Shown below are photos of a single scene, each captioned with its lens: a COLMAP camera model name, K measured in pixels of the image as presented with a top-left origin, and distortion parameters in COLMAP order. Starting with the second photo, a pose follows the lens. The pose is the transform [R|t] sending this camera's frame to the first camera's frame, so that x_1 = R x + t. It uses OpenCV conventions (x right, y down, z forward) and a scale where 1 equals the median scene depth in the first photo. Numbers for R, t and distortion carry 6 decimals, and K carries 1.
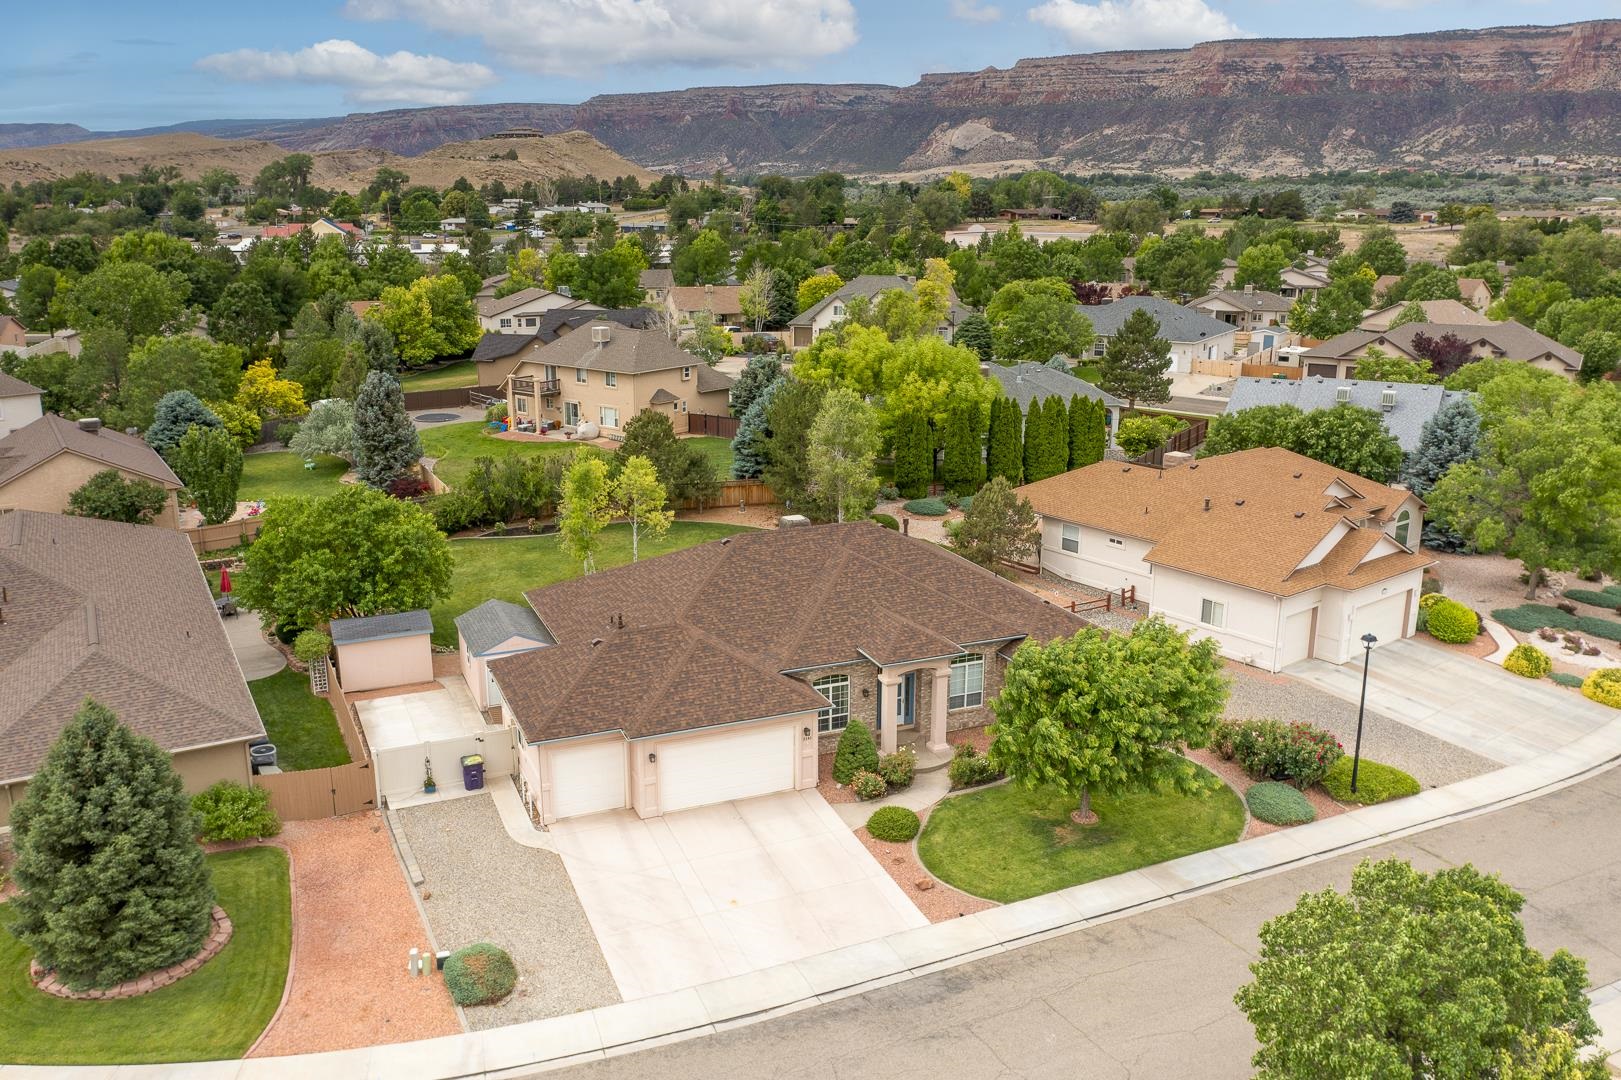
lens RADIAL K [[1284.1, 0, 807.2], [0, 1284.1, 533.3], [0, 0, 1]] dist [-0.010623, 0.006806]
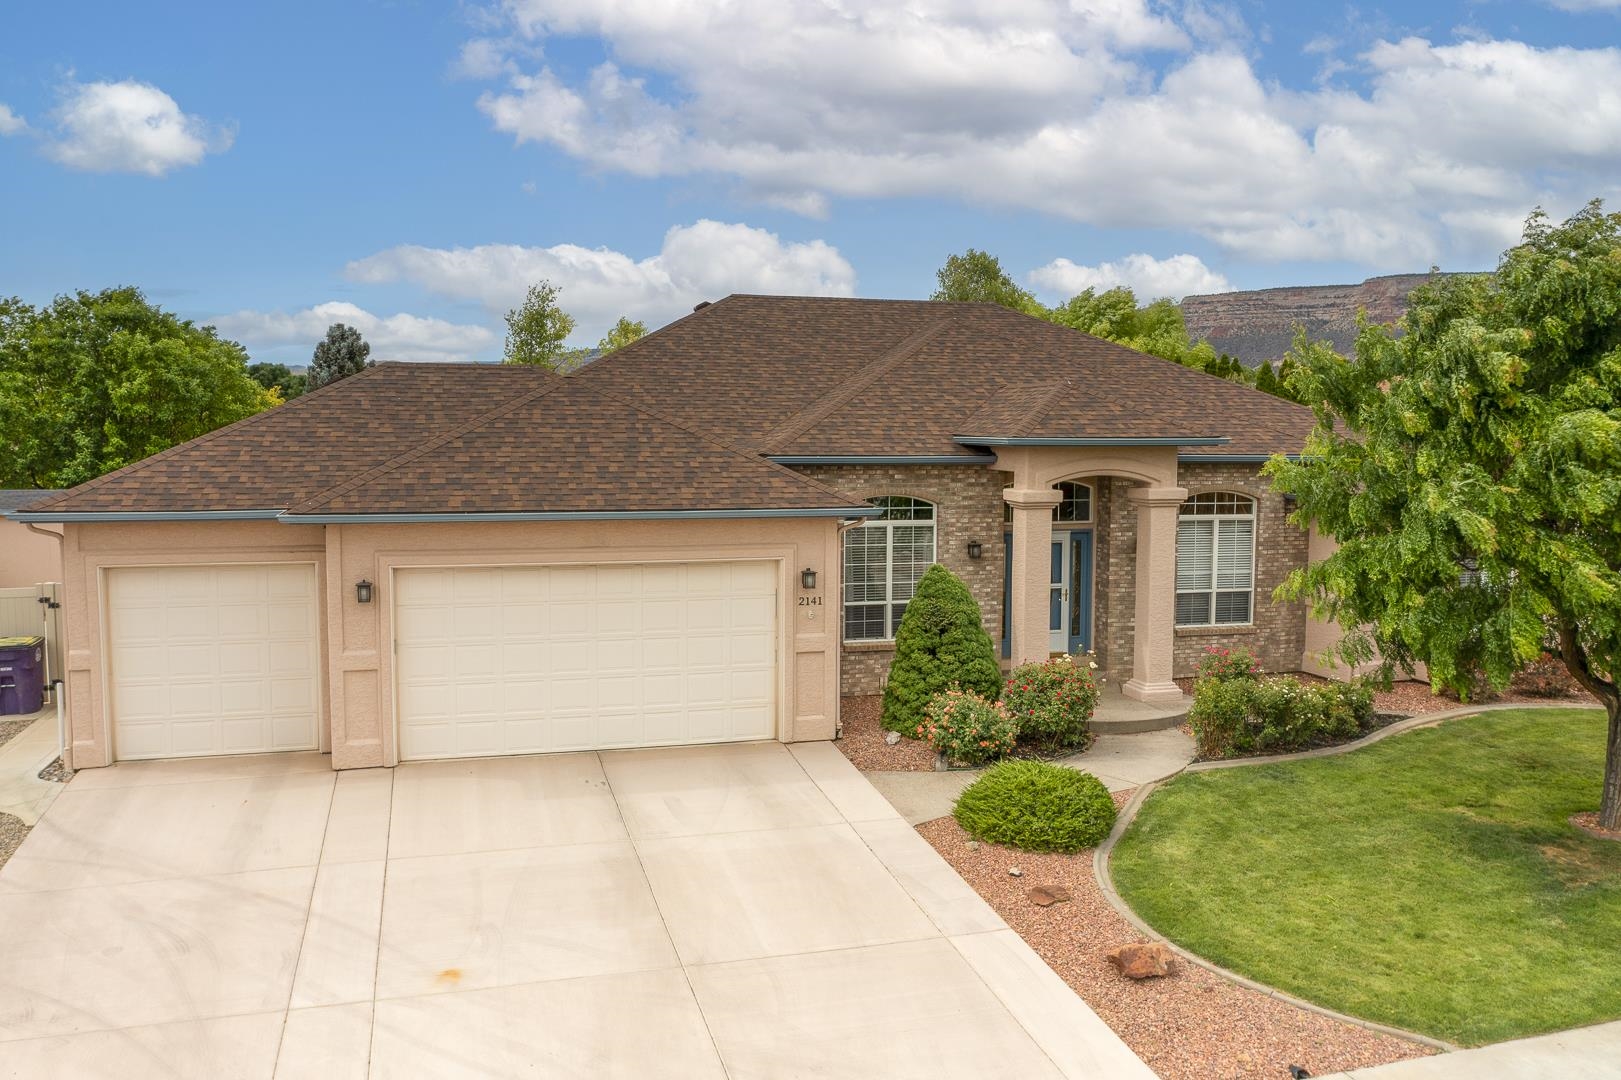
lens RADIAL K [[1284.1, 0, 807.2], [0, 1284.1, 533.3], [0, 0, 1]] dist [-0.010623, 0.006806]
pose [[0.991793, 0.012304, -0.127257, 0.039003], [-0.034658, 0.983962, -0.174976, 0.169650], [0.123064, 0.177951, 0.976314, 0.510746]]
